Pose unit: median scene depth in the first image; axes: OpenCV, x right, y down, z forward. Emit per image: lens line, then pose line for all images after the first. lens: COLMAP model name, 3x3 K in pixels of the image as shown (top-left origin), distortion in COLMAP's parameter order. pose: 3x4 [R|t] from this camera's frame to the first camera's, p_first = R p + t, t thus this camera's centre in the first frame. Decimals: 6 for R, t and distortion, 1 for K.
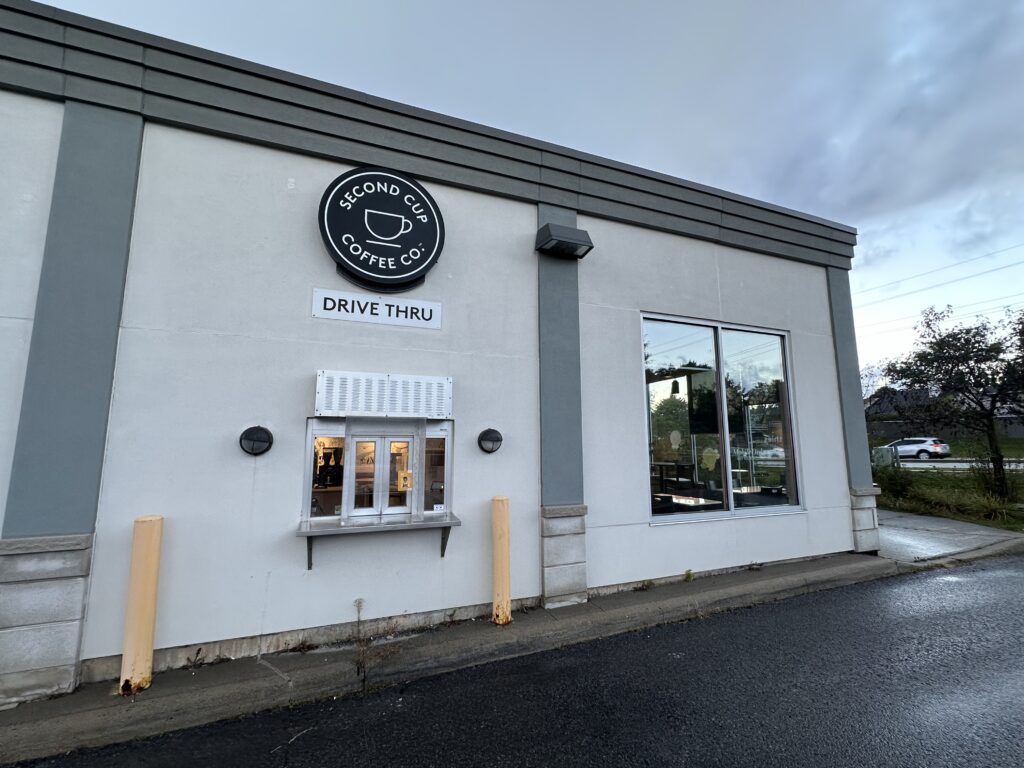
lens RADIAL K [[438.2, 0, 506.7], [0, 438.2, 401.7], [0, 0, 1]] dist [-0.000802, 0.000560]
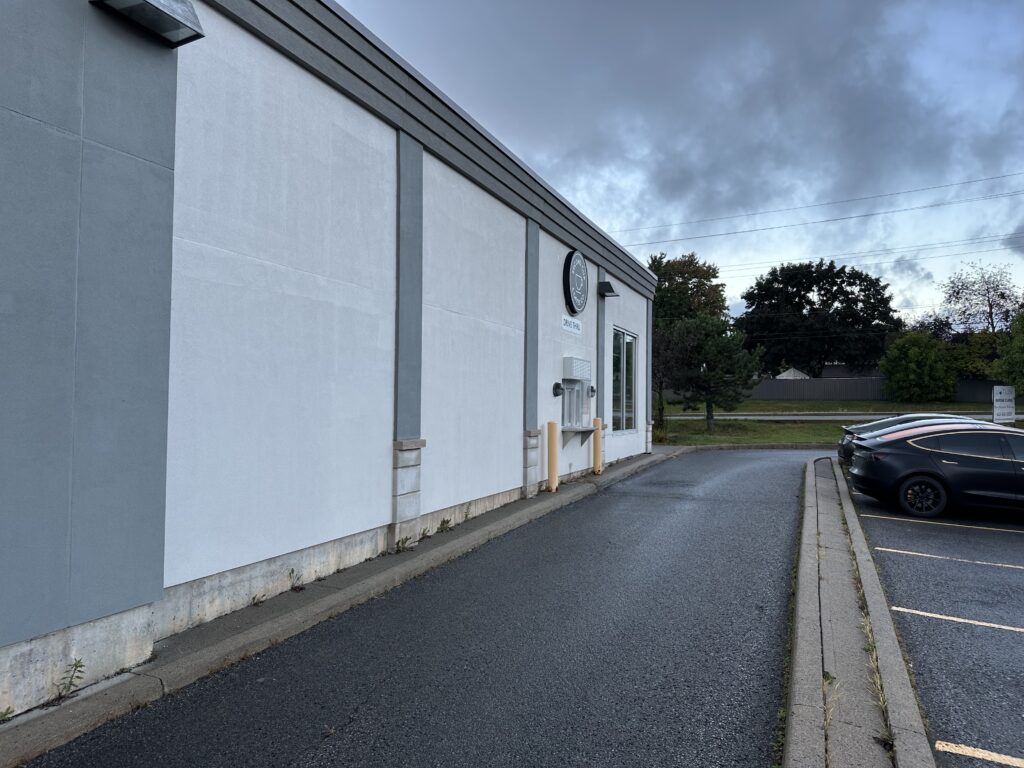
lens RADIAL K [[707.6, 0, 511.6], [0, 707.6, 379.0], [0, 0, 1]] dist [0.118764, -0.176906]
pose [[0.695374, 0.055879, 0.716472, -1.813905], [-0.132129, 0.989918, 0.051032, -0.062933], [-0.706397, -0.130153, 0.695747, -0.702236]]
